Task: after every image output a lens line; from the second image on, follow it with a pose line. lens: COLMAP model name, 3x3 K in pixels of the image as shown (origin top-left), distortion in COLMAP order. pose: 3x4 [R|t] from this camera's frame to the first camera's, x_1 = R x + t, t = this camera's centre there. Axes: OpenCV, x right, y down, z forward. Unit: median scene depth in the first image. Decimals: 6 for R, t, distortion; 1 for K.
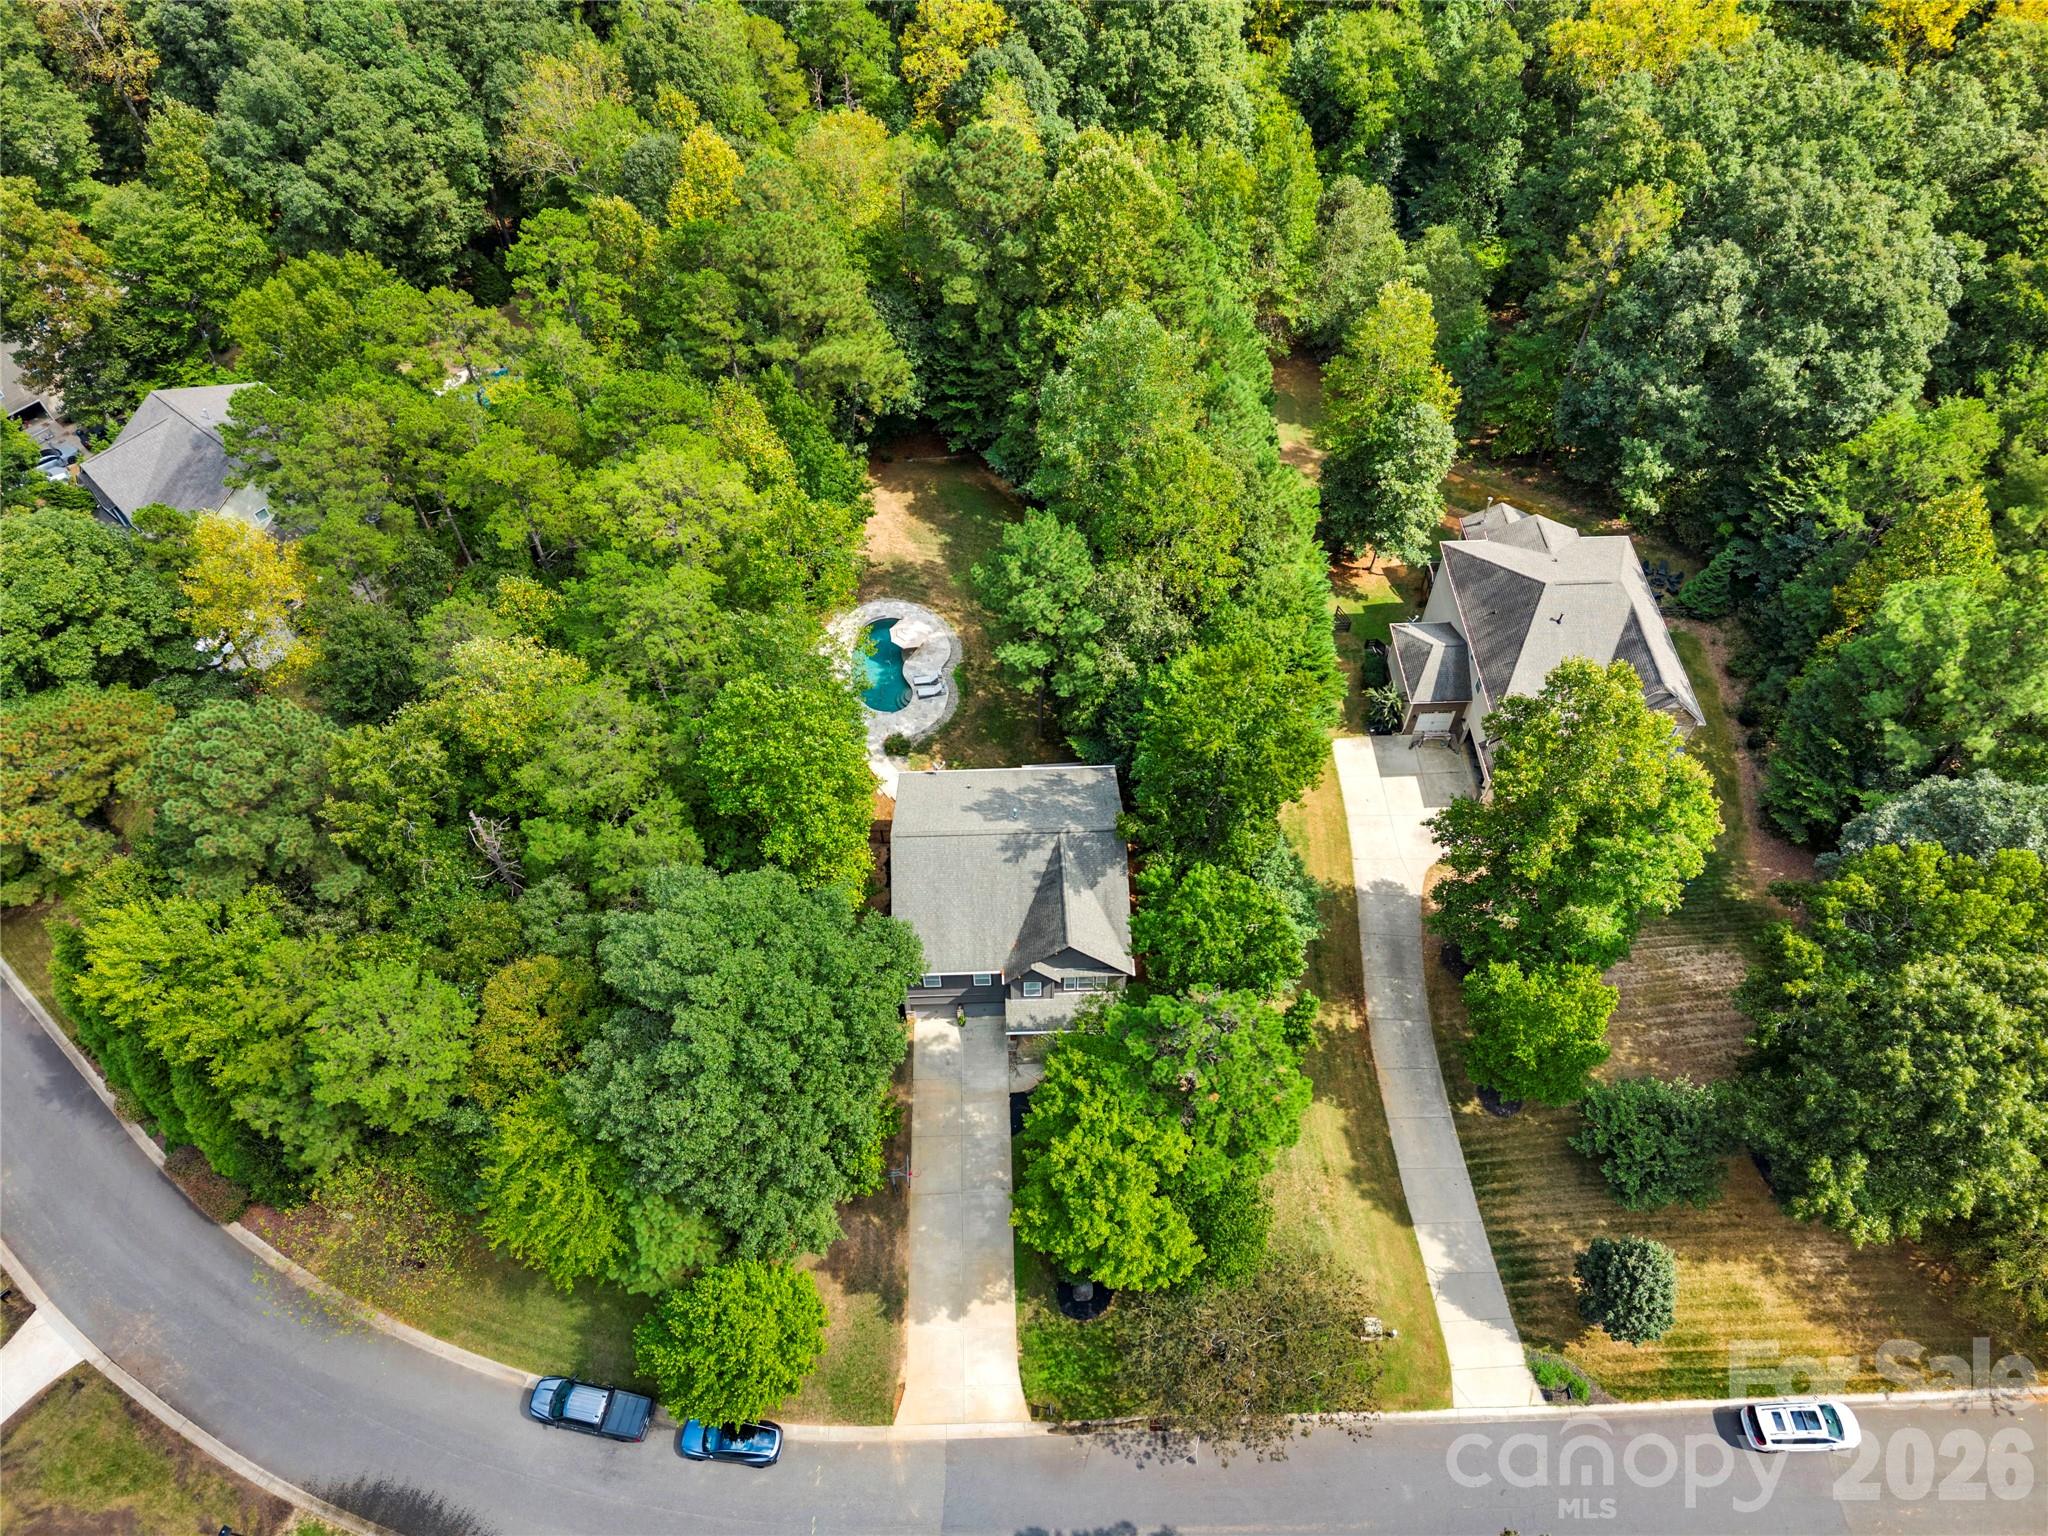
lens RADIAL K [[1385.1, 0, 1024.0], [0, 1385.1, 768.0], [0, 0, 1]] dist [0.085884, -0.177886]
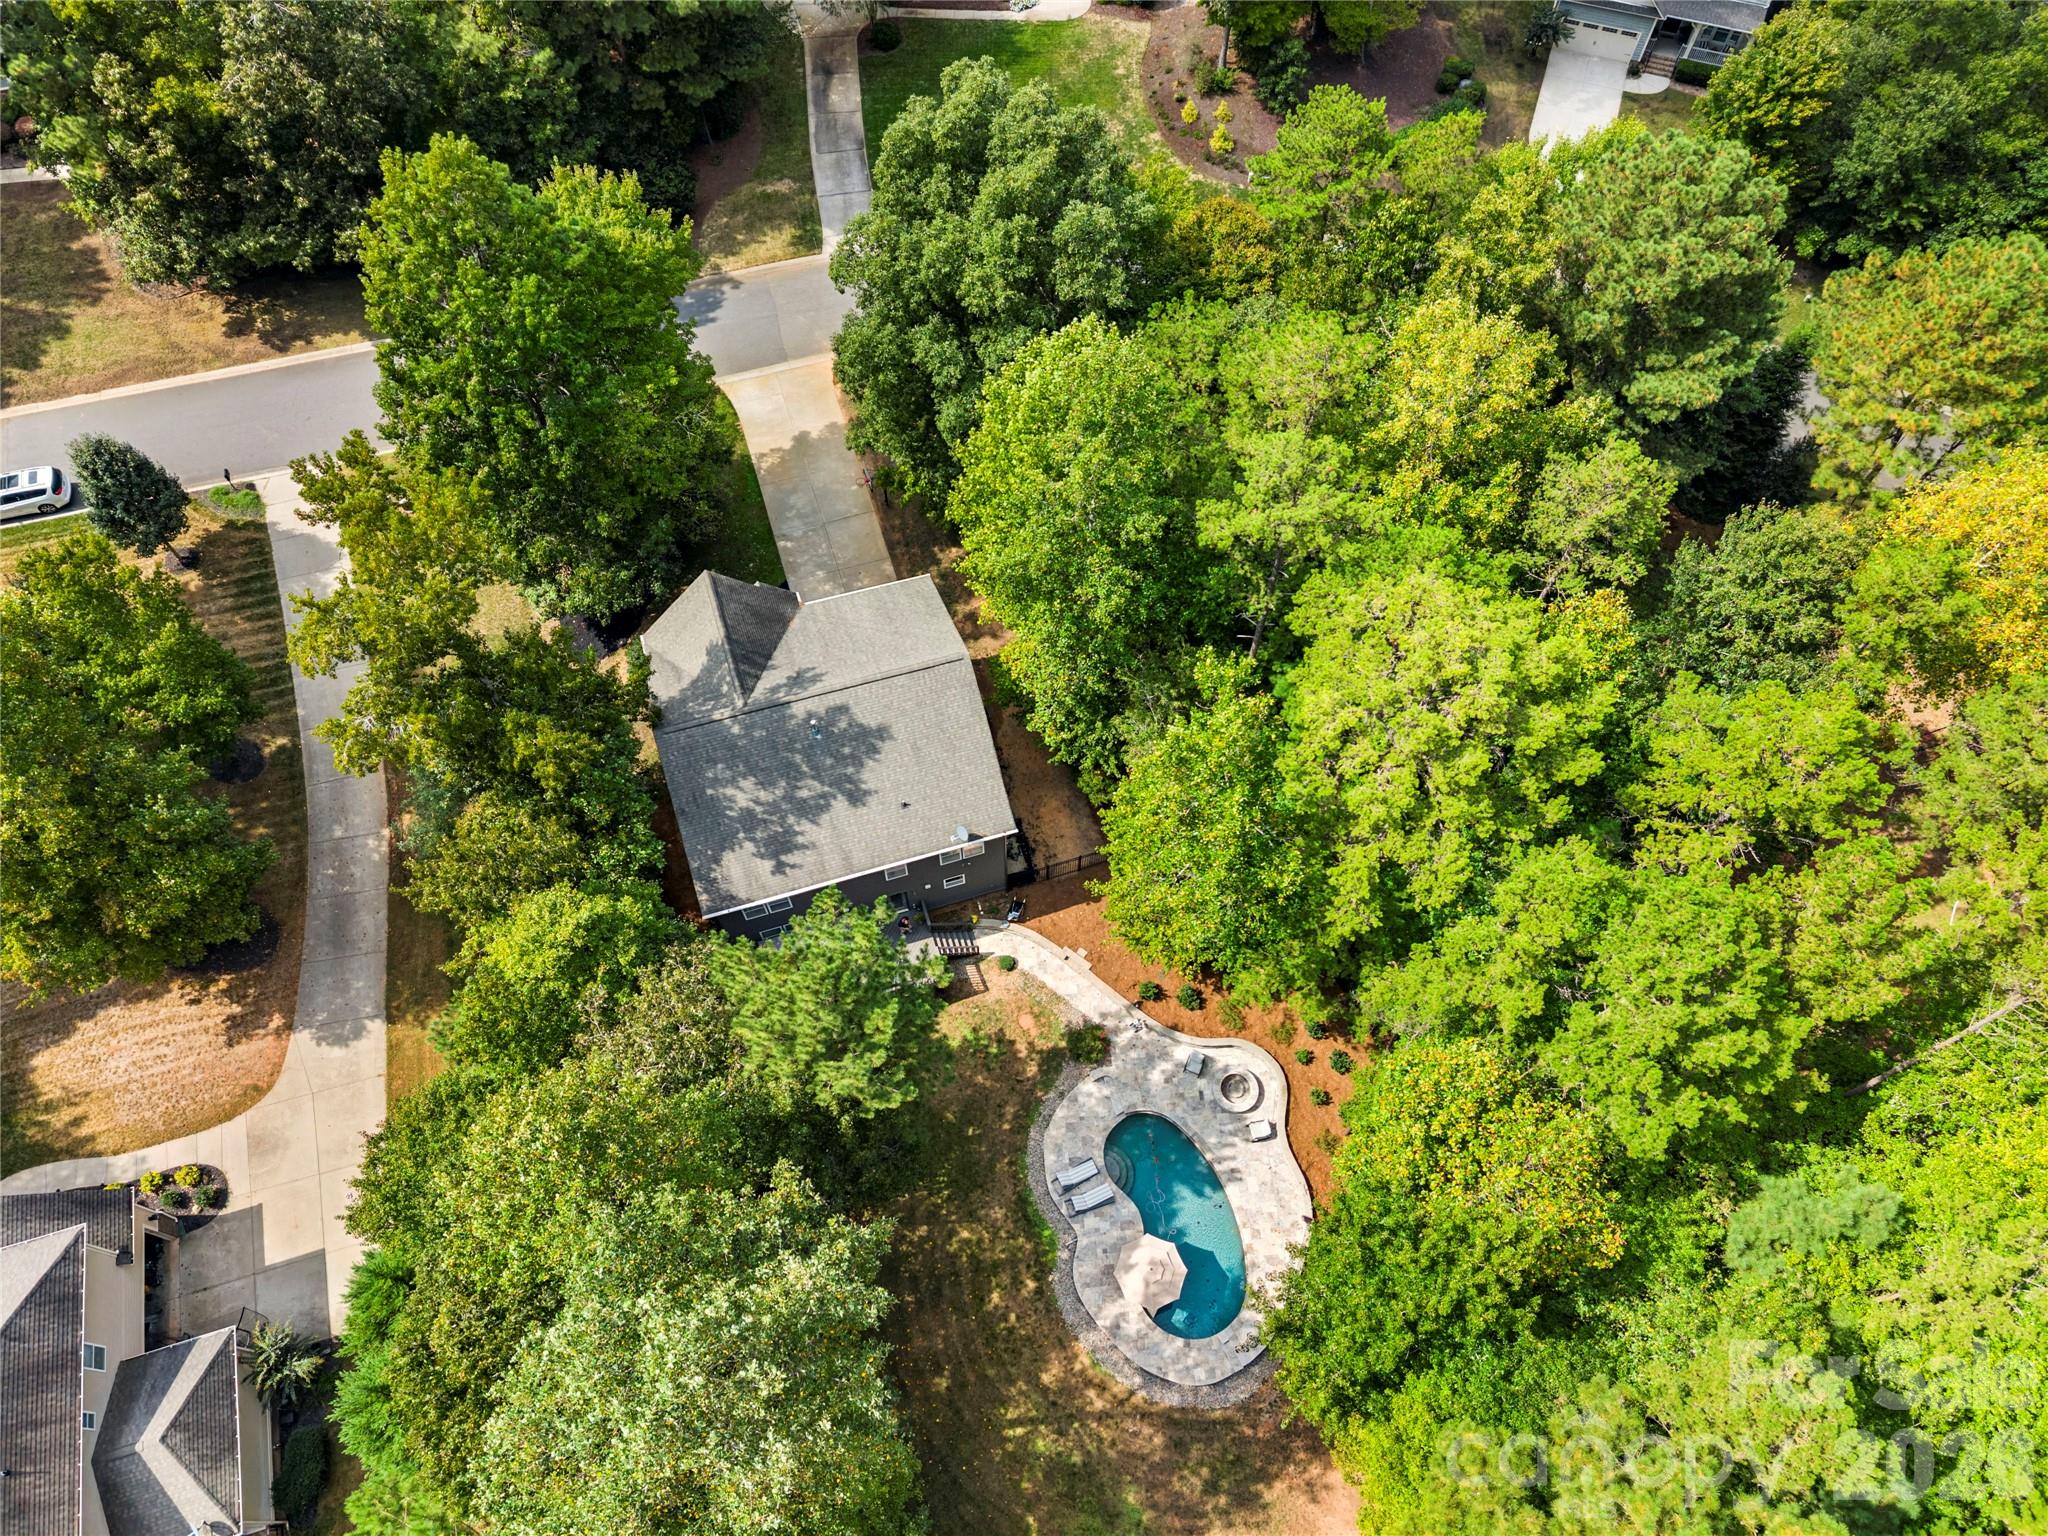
lens RADIAL K [[1385.1, 0, 1024.0], [0, 1385.1, 768.0], [0, 0, 1]] dist [0.085884, -0.177886]
pose [[-0.962640, 0.238704, -0.127848, -0.011930], [-0.213557, -0.378960, 0.900435, -0.580255], [0.166488, 0.894097, 0.415778, 0.655866]]
